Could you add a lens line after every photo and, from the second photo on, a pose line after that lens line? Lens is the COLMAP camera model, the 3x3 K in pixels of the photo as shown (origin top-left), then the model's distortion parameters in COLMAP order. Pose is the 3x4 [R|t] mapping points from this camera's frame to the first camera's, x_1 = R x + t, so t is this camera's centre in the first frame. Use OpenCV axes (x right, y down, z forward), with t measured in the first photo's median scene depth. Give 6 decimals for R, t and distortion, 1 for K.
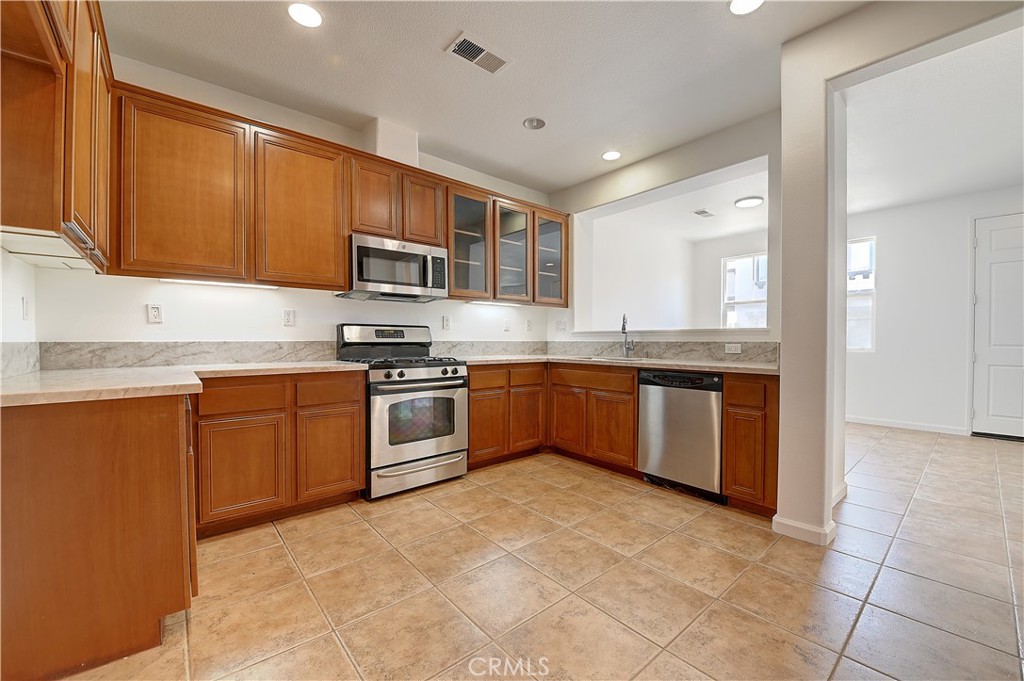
lens RADIAL K [[411.0, 0, 511.7], [0, 411.0, 344.4], [0, 0, 1]] dist [0.030982, -0.029052]
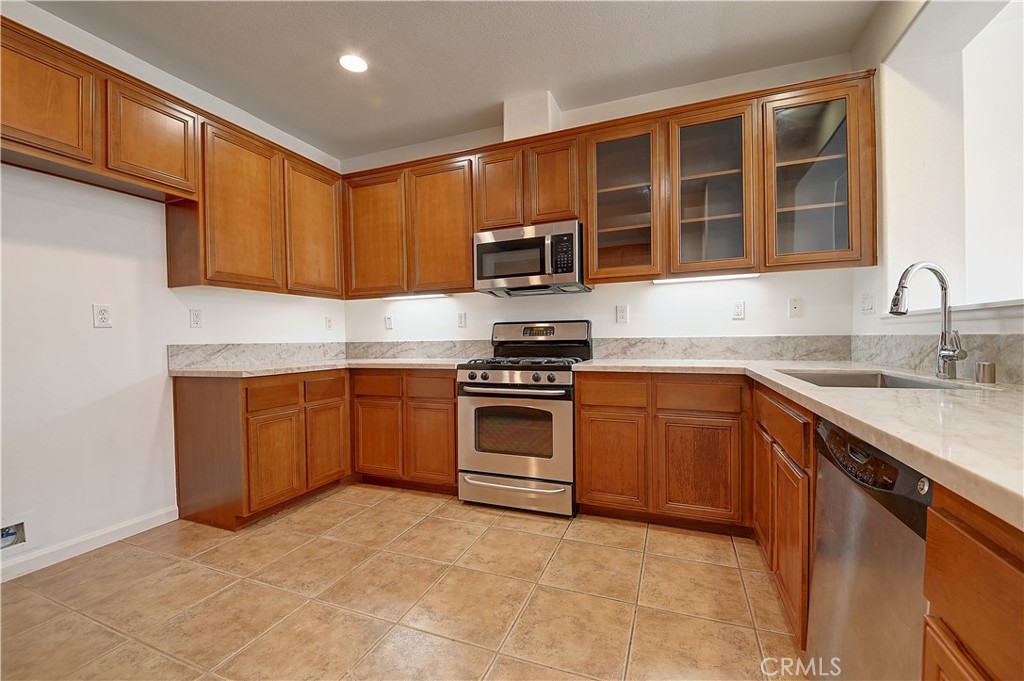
lens RADIAL K [[411.0, 0, 511.7], [0, 411.0, 344.4], [0, 0, 1]] dist [0.030982, -0.029052]
pose [[0.466575, 0.005596, -0.884464, 0.562735], [0.006273, 0.999934, 0.009636, -0.006708], [0.884460, -0.010044, 0.466509, 0.624393]]
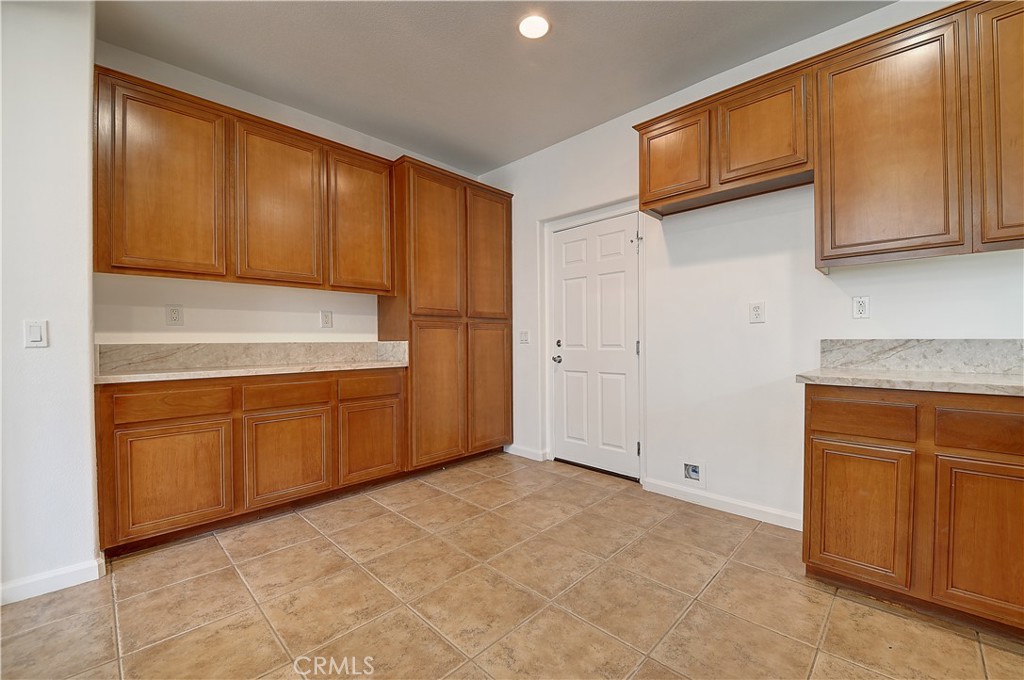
lens RADIAL K [[406.7, 0, 517.2], [0, 406.7, 343.1], [0, 0, 1]] dist [-0.000214, -0.010053]
pose [[-0.994417, 0.003821, -0.105456, 0.087122], [0.001825, 0.999817, 0.019024, -0.010519], [0.105509, 0.018725, -0.994242, 1.108135]]
